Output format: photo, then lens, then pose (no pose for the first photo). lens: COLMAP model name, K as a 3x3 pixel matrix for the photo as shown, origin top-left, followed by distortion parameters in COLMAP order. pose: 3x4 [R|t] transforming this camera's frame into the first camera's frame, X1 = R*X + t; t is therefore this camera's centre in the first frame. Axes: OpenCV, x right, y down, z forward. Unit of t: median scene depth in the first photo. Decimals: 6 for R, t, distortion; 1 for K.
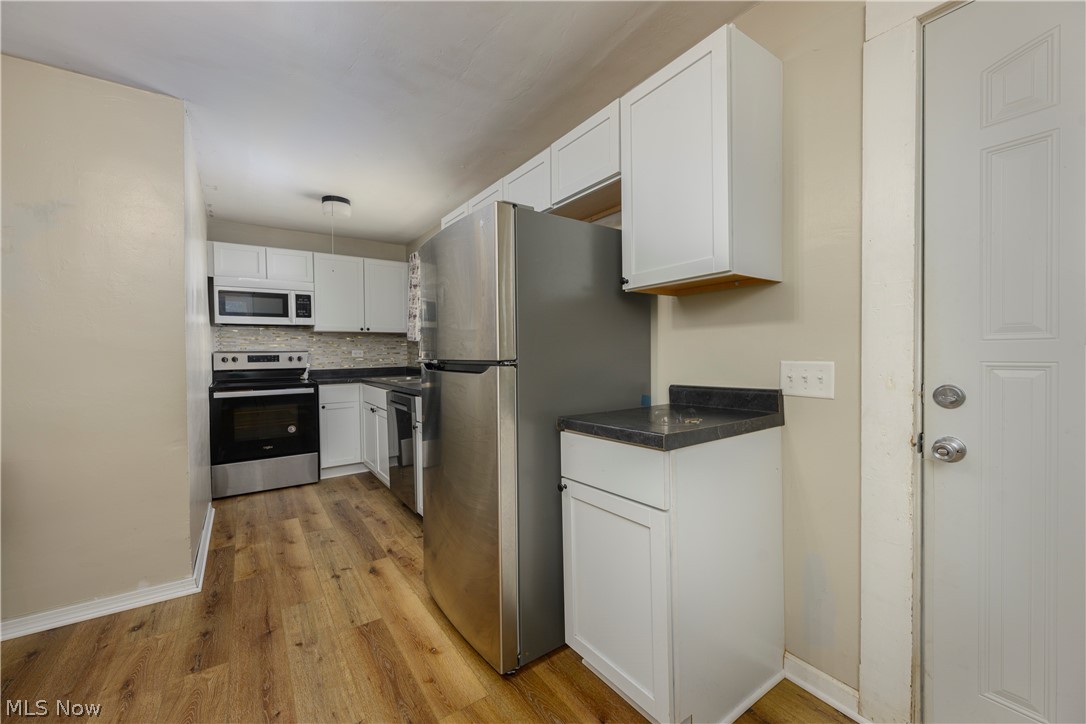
lens RADIAL K [[427.1, 0, 540.8], [0, 427.1, 359.7], [0, 0, 1]] dist [-0.000668, -0.000324]
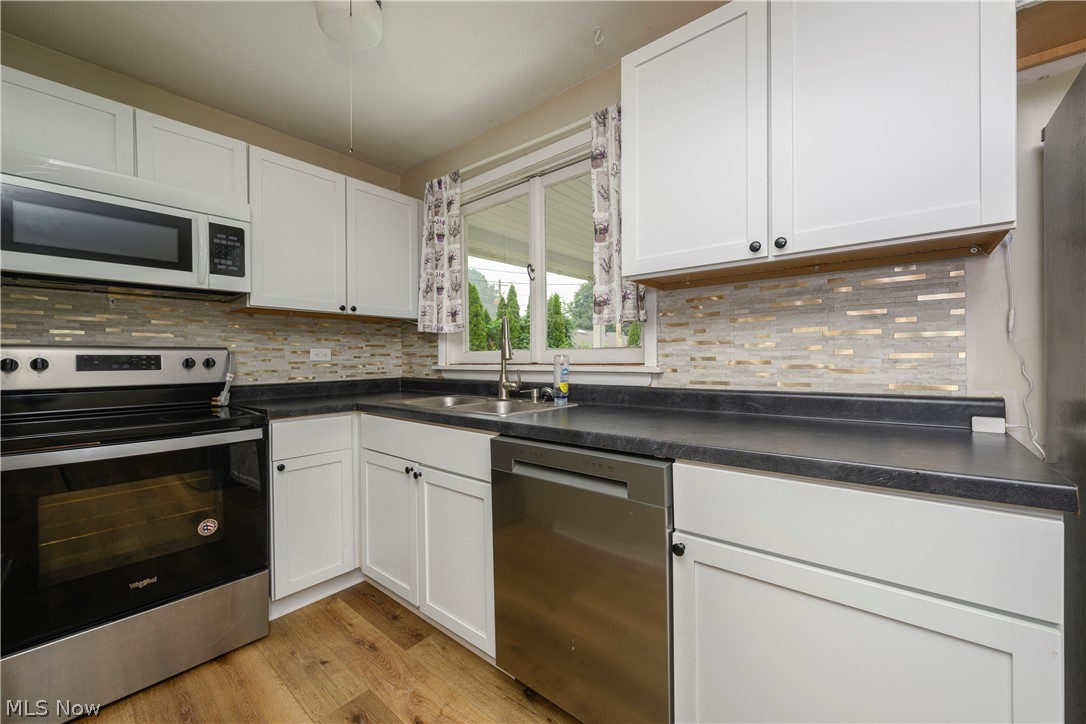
lens RADIAL K [[427.1, 0, 540.8], [0, 427.1, 359.7], [0, 0, 1]] dist [-0.000668, -0.000324]
pose [[0.966311, 0.004702, 0.257336, -0.387272], [-0.000334, 0.999855, -0.017014, 0.001965], [-0.257379, 0.016355, 0.966172, 0.519772]]
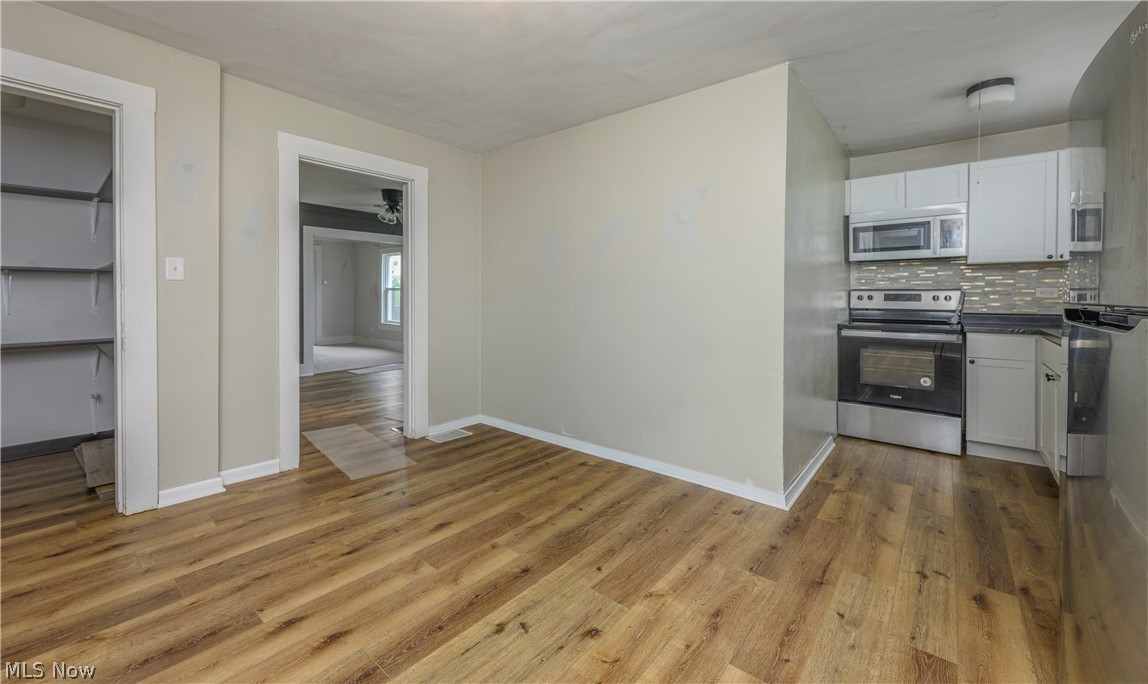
lens RADIAL K [[451.7, 0, 569.5], [0, 451.7, 298.6], [0, 0, 1]] dist [-0.000314, 0.000051]
pose [[0.266154, 0.020694, -0.963708, 0.087428], [-0.019818, 0.999676, 0.015994, -0.001703], [0.963727, 0.014842, 0.266477, 0.087926]]
